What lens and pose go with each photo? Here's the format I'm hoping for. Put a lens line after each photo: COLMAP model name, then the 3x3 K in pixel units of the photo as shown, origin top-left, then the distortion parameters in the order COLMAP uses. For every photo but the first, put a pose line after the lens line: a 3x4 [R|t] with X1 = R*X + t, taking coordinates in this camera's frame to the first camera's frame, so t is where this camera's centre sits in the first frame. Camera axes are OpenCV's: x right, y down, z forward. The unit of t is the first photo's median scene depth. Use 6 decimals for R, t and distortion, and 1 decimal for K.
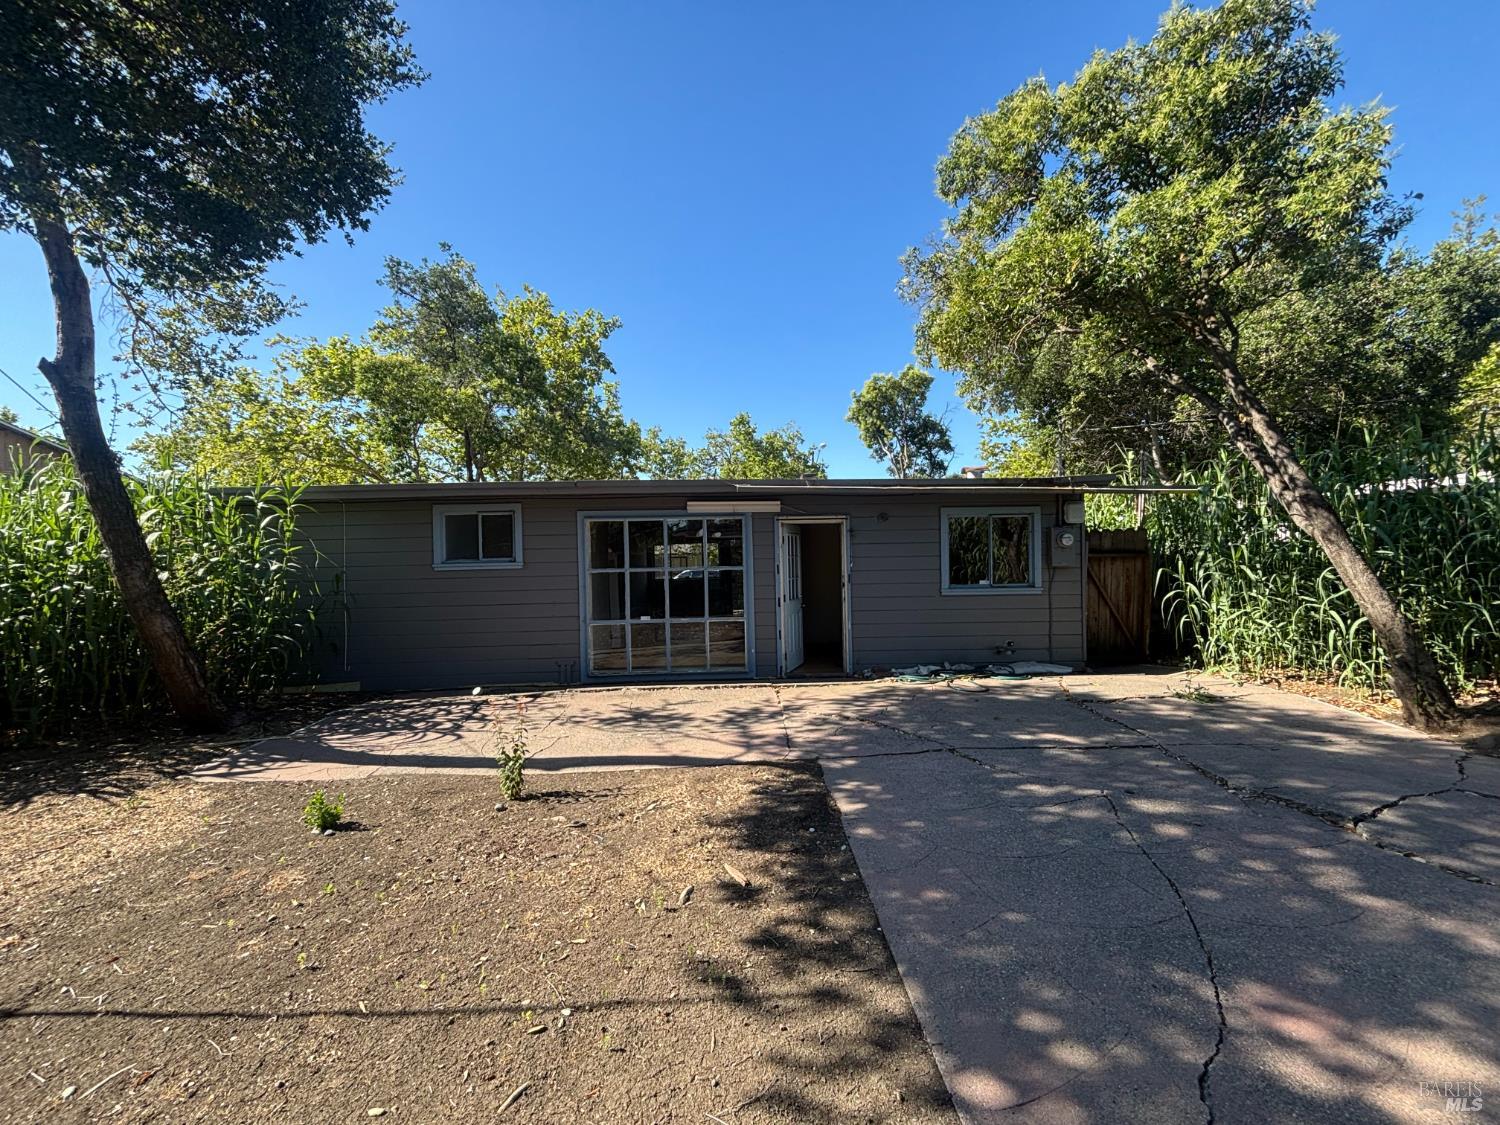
lens RADIAL K [[594.6, 0, 758.5], [0, 594.6, 562.4], [0, 0, 1]] dist [-0.002885, -0.000137]
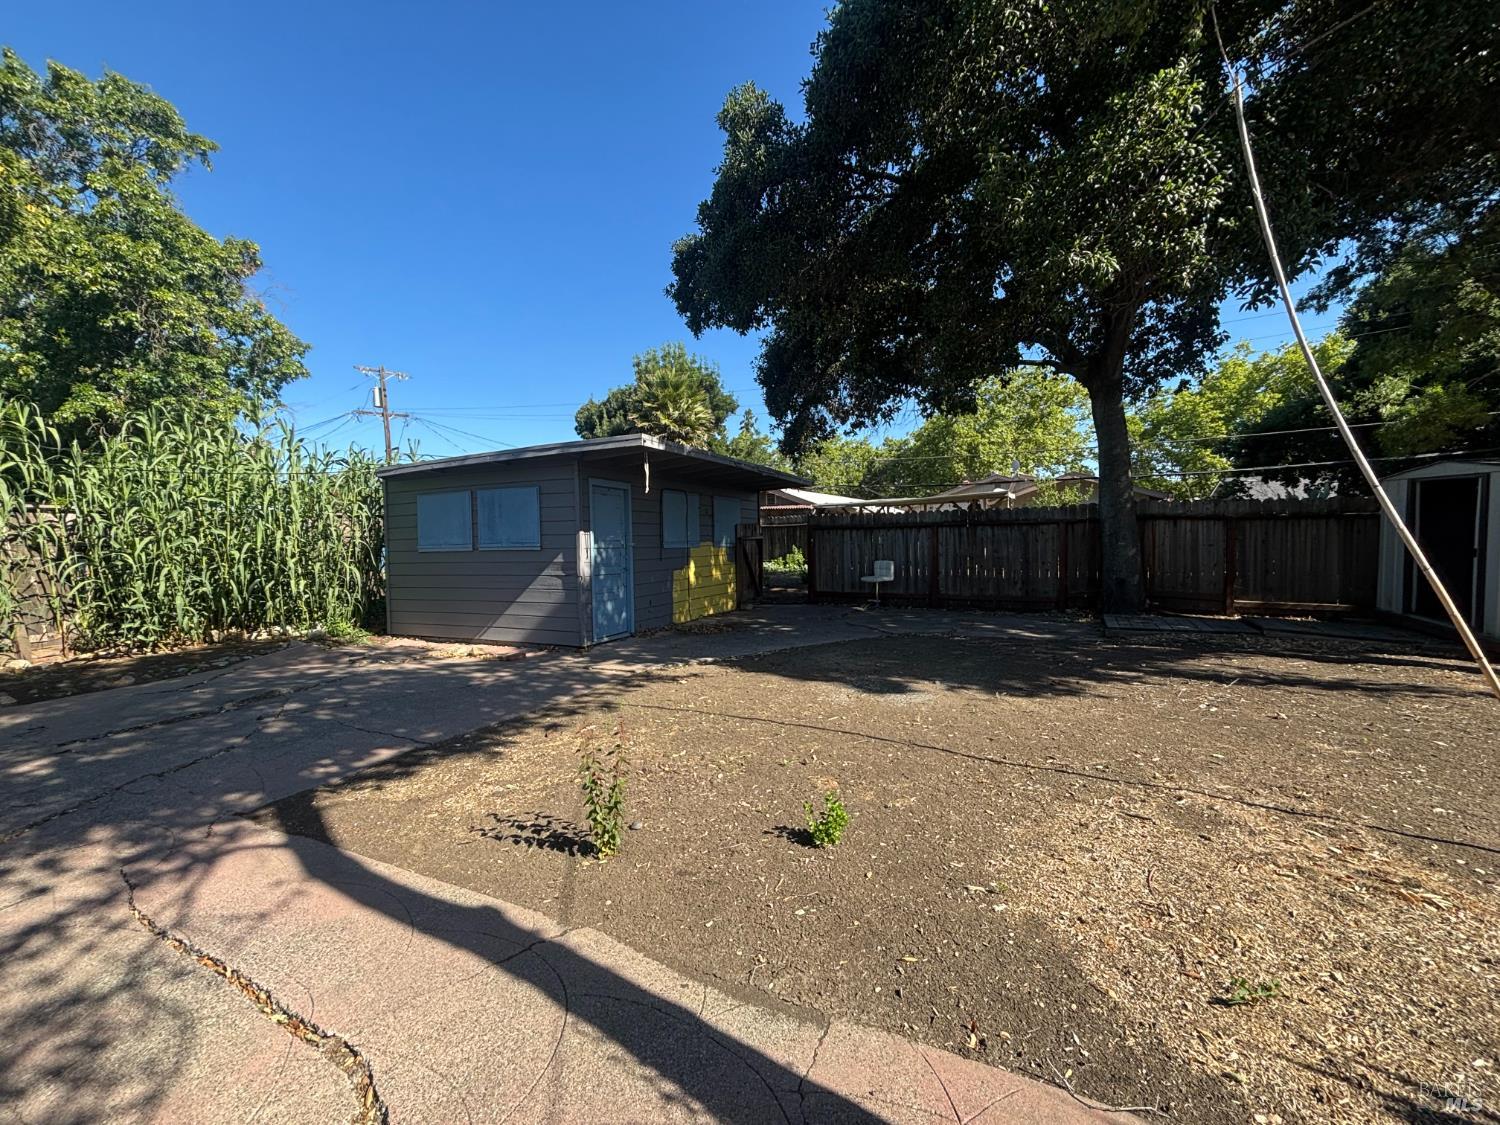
lens RADIAL K [[606.0, 0, 750.0], [0, 606.0, 560.7], [0, 0, 1]] dist [0.003446, -0.002270]
pose [[-0.885907, 0.025185, 0.463178, -0.696376], [0.044286, 0.998556, 0.030408, 0.026840], [-0.461743, 0.047451, -0.885743, 1.165022]]
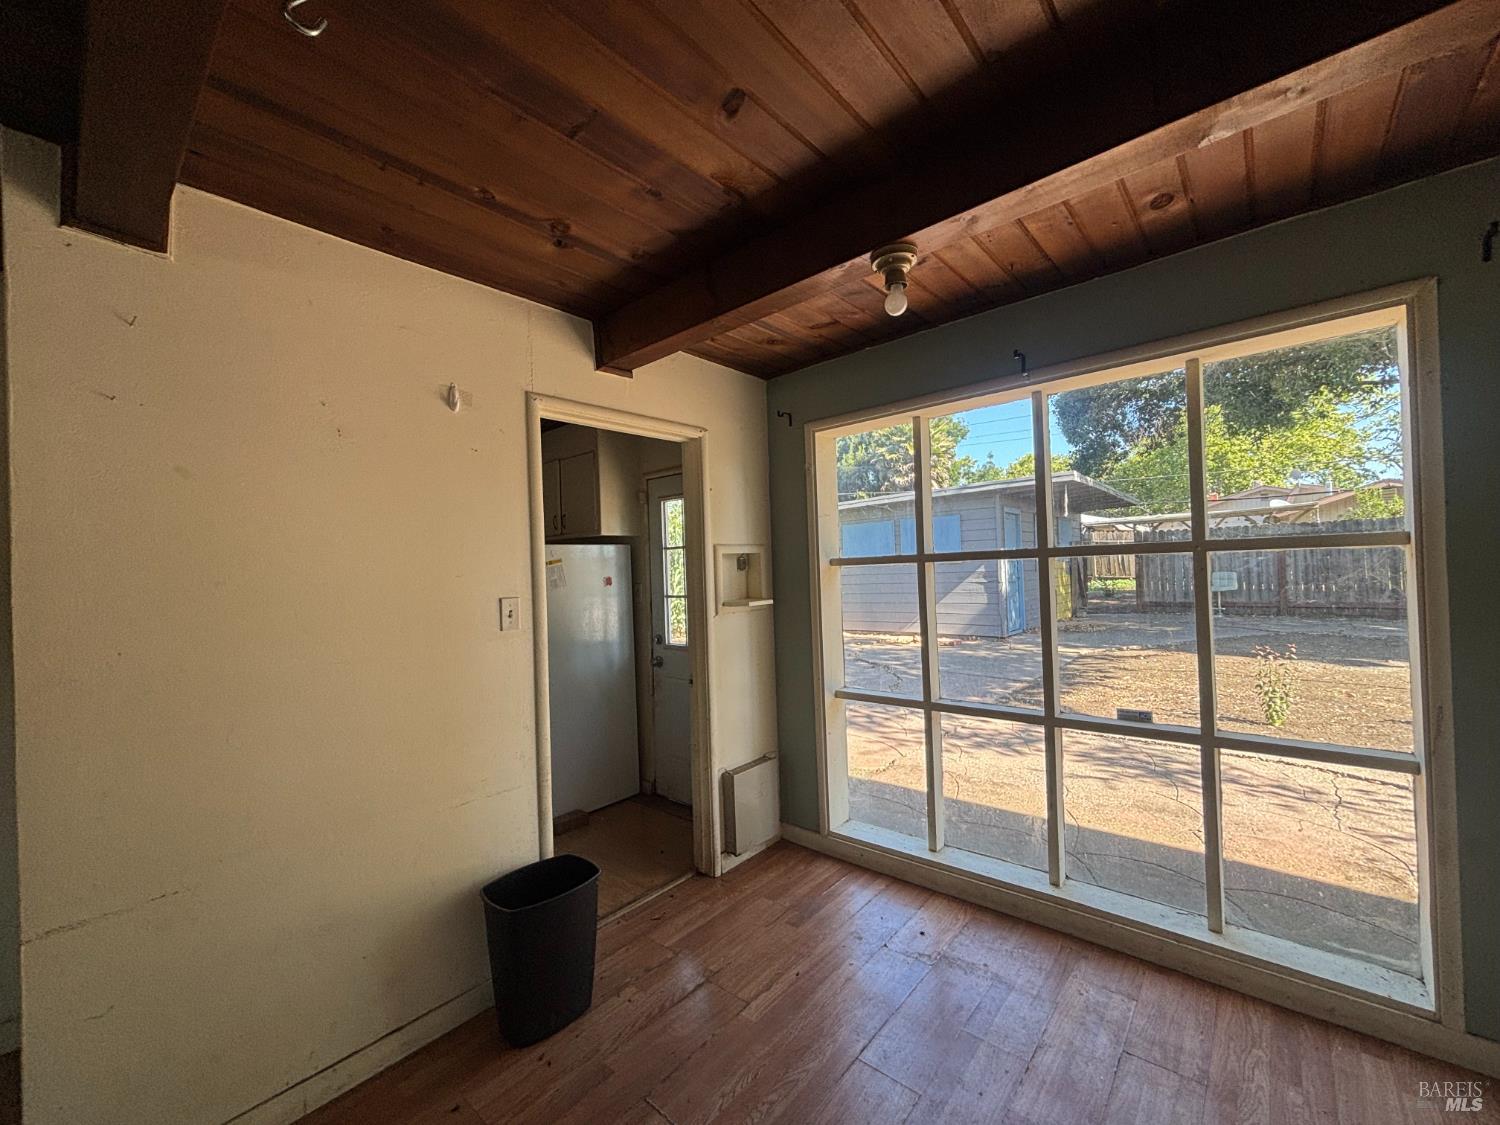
lens RADIAL K [[594.6, 0, 758.5], [0, 594.6, 562.4], [0, 0, 1]] dist [-0.002885, -0.000137]
pose [[-0.727008, 0.055878, 0.684352, -0.373419], [0.058181, 0.998112, -0.019689, 0.018742], [-0.684160, 0.025502, -0.728886, 1.975160]]
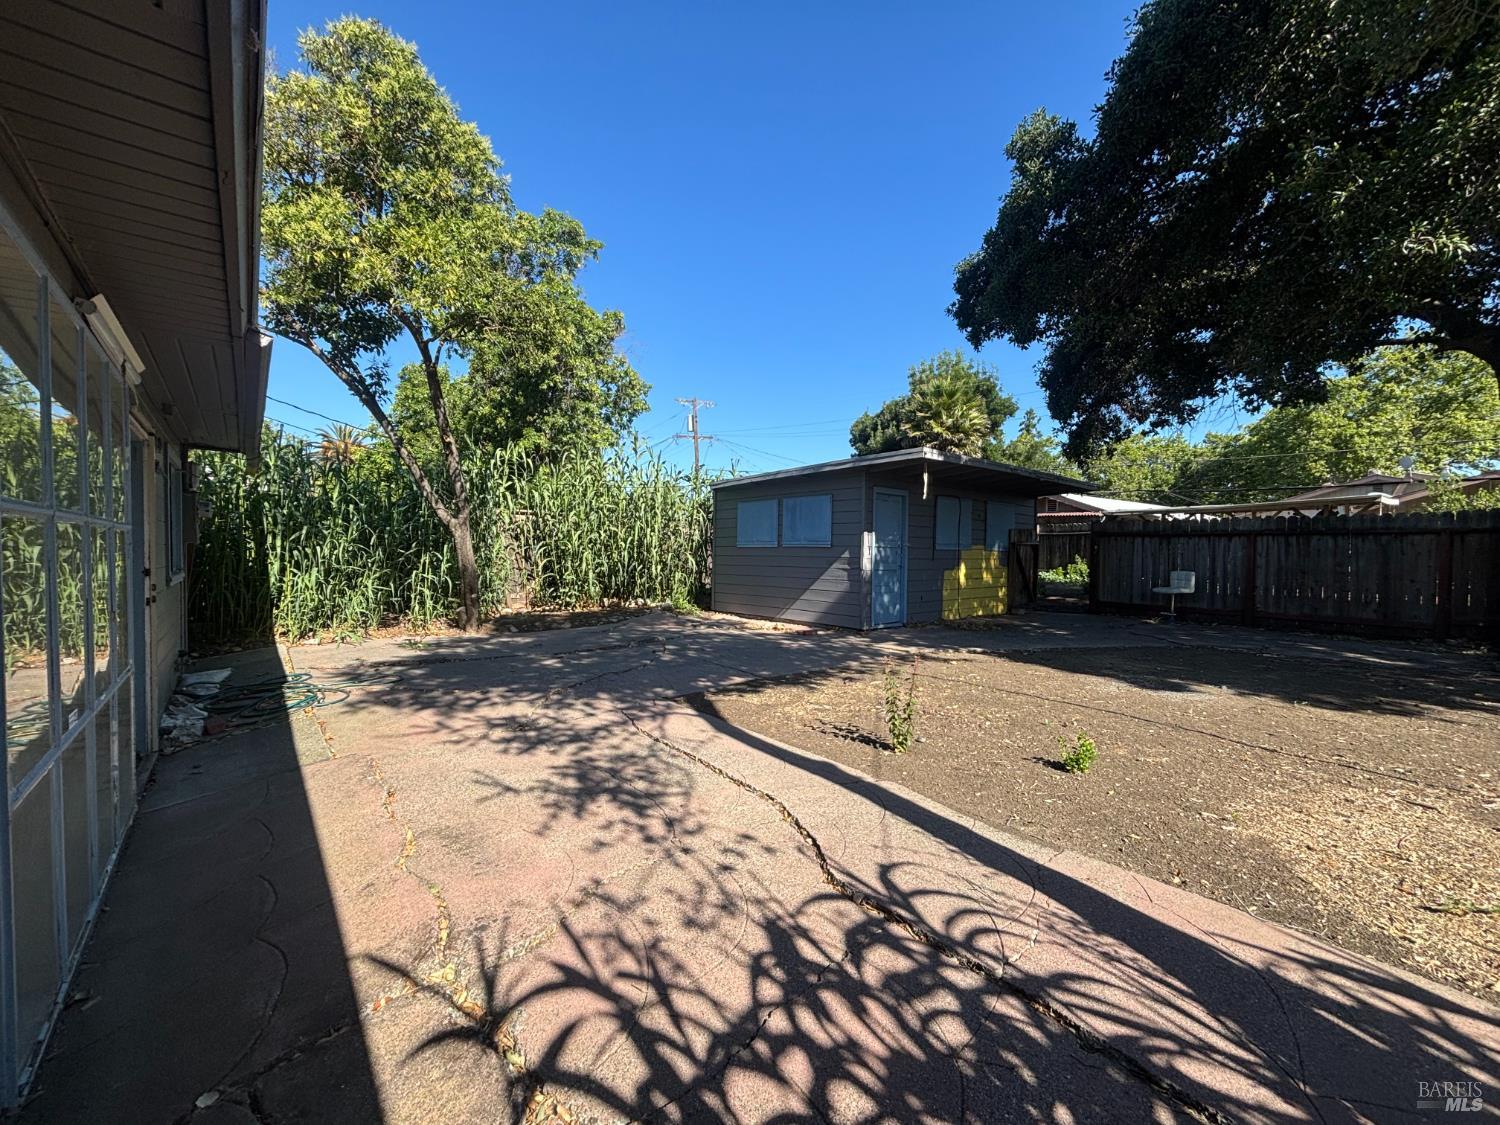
lens RADIAL K [[602.1, 0, 750.0], [0, 602.1, 562.5], [0, 0, 1]] dist [-0.000792, 0.000232]
pose [[-0.613572, 0.000765, 0.789638, -0.809488], [0.012183, 0.999890, 0.008497, 0.051633], [-0.789545, 0.014834, -0.613514, 1.369277]]
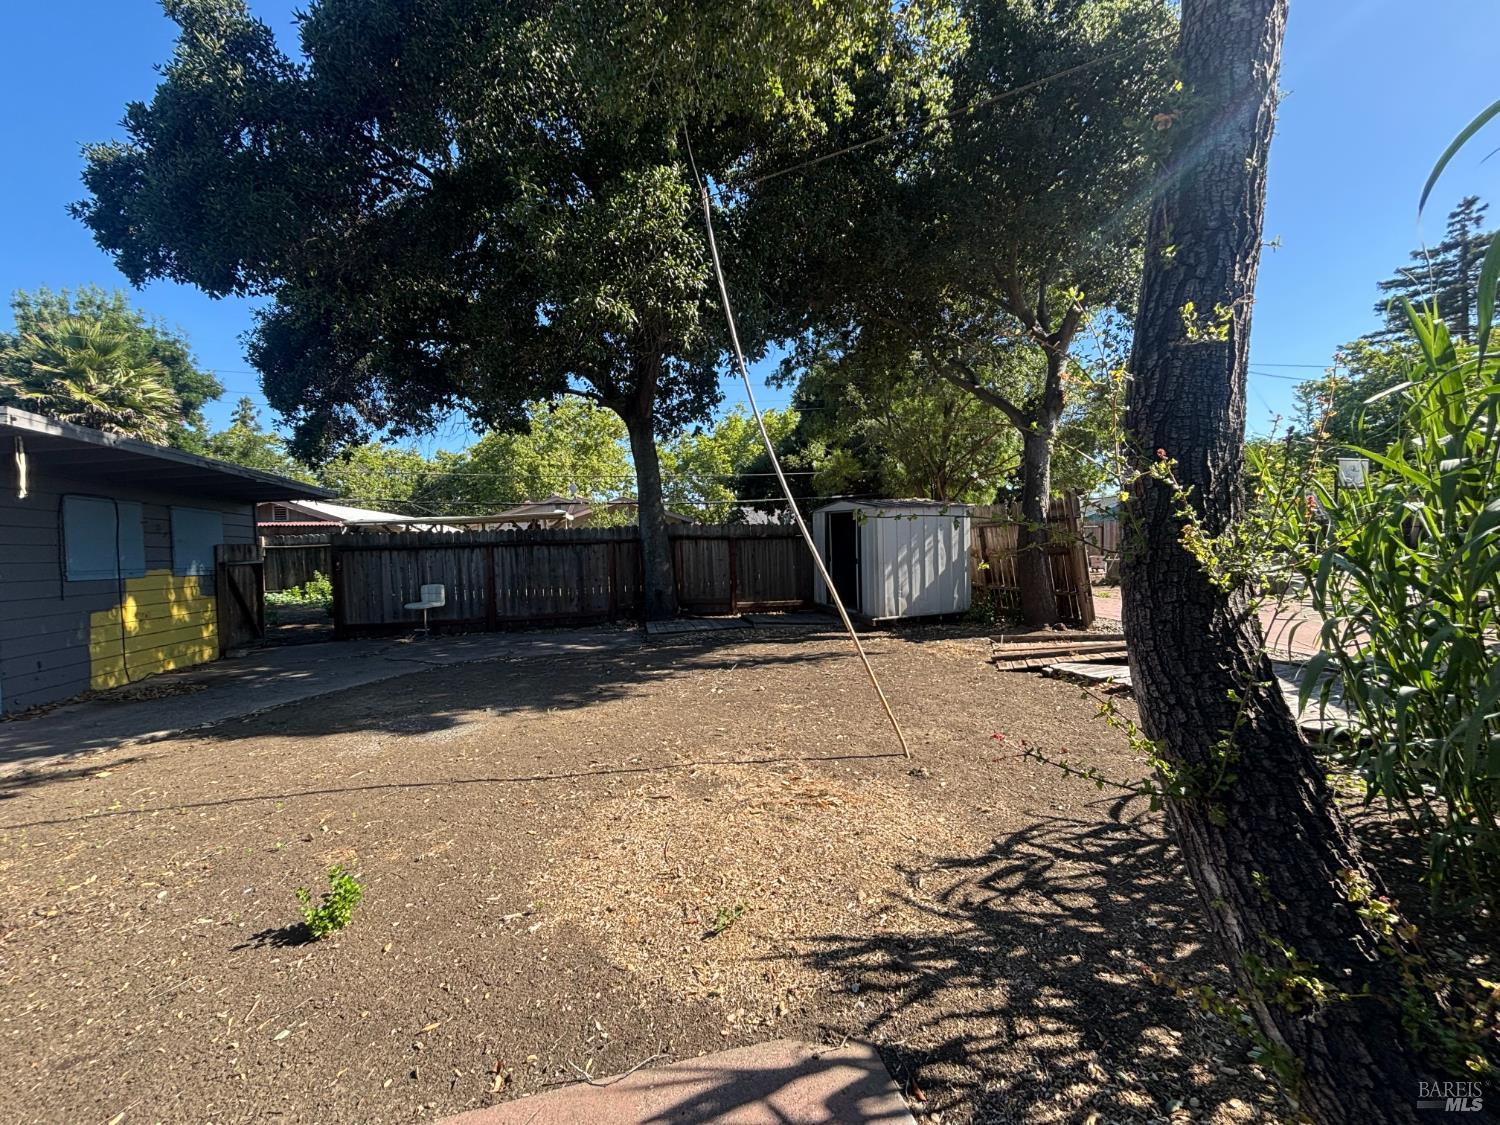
lens RADIAL K [[606.0, 0, 750.0], [0, 606.0, 560.7], [0, 0, 1]] dist [0.003446, -0.002270]
pose [[-0.976846, 0.063259, -0.204379, -0.725187], [0.057571, 0.997774, 0.033661, 0.030083], [0.206054, 0.021115, -0.978313, 1.157439]]
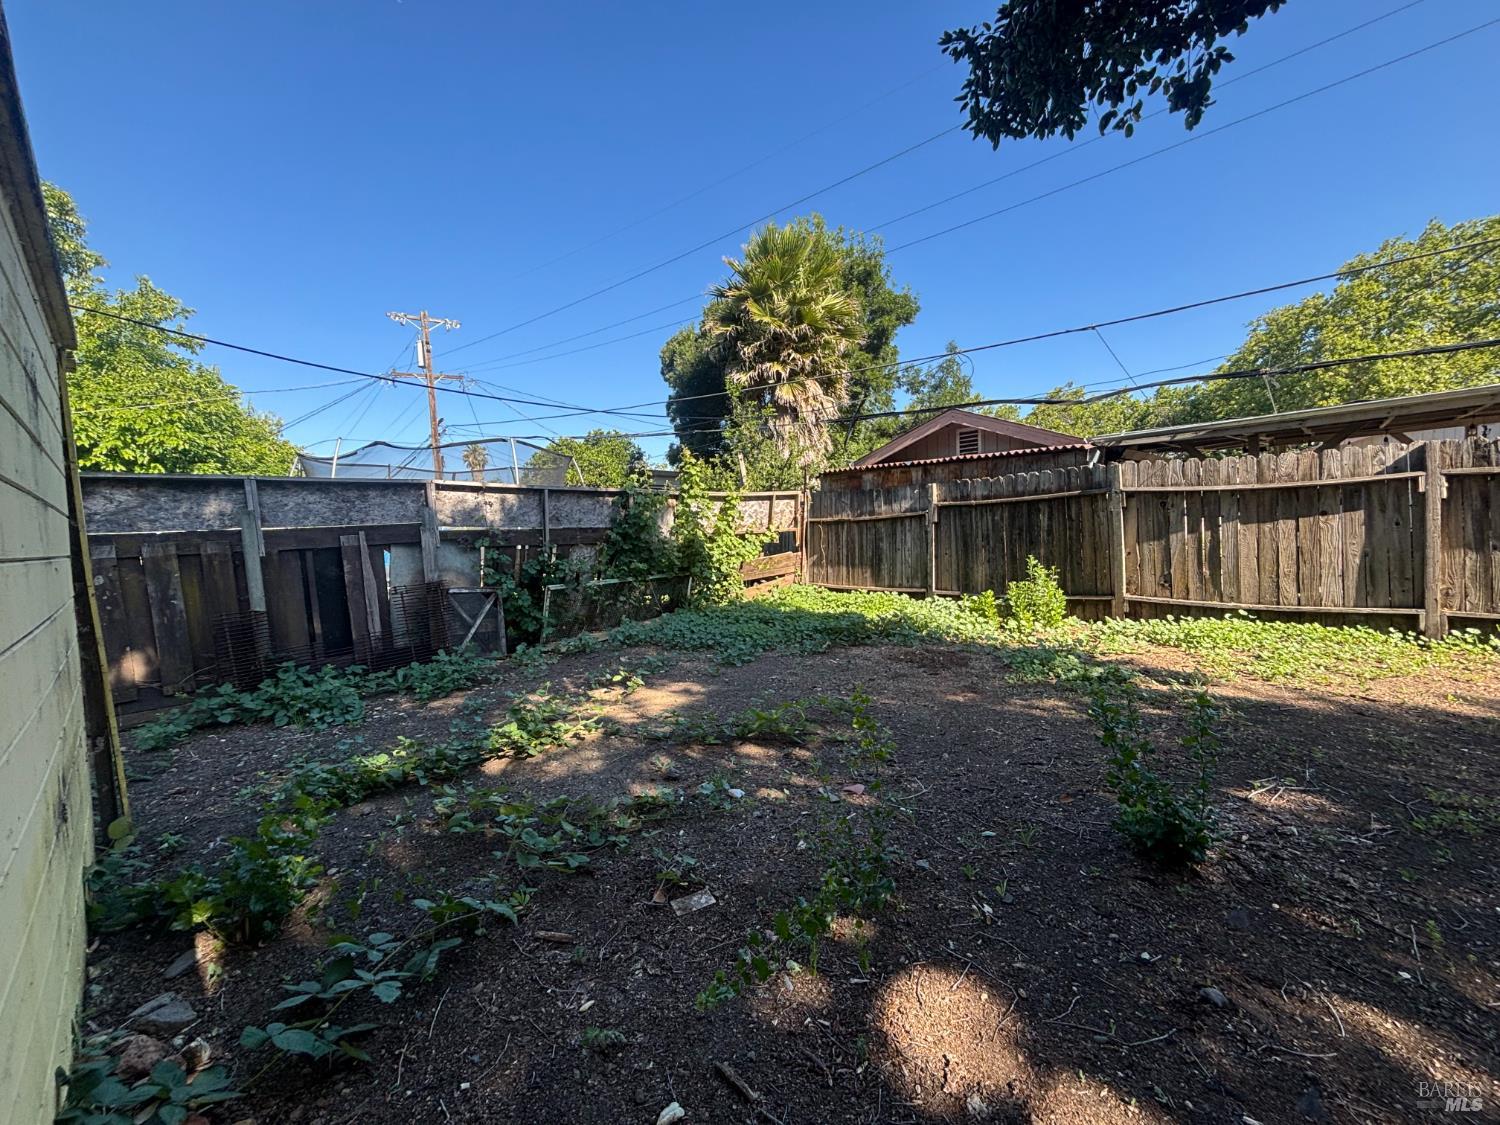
lens RADIAL K [[602.1, 0, 750.0], [0, 602.1, 562.5], [0, 0, 1]] dist [-0.000792, 0.000232]
pose [[-0.686592, 0.010503, 0.726967, 0.425241], [0.047570, 0.998402, 0.030503, 0.000327], [-0.725485, 0.055524, -0.685995, -1.306297]]
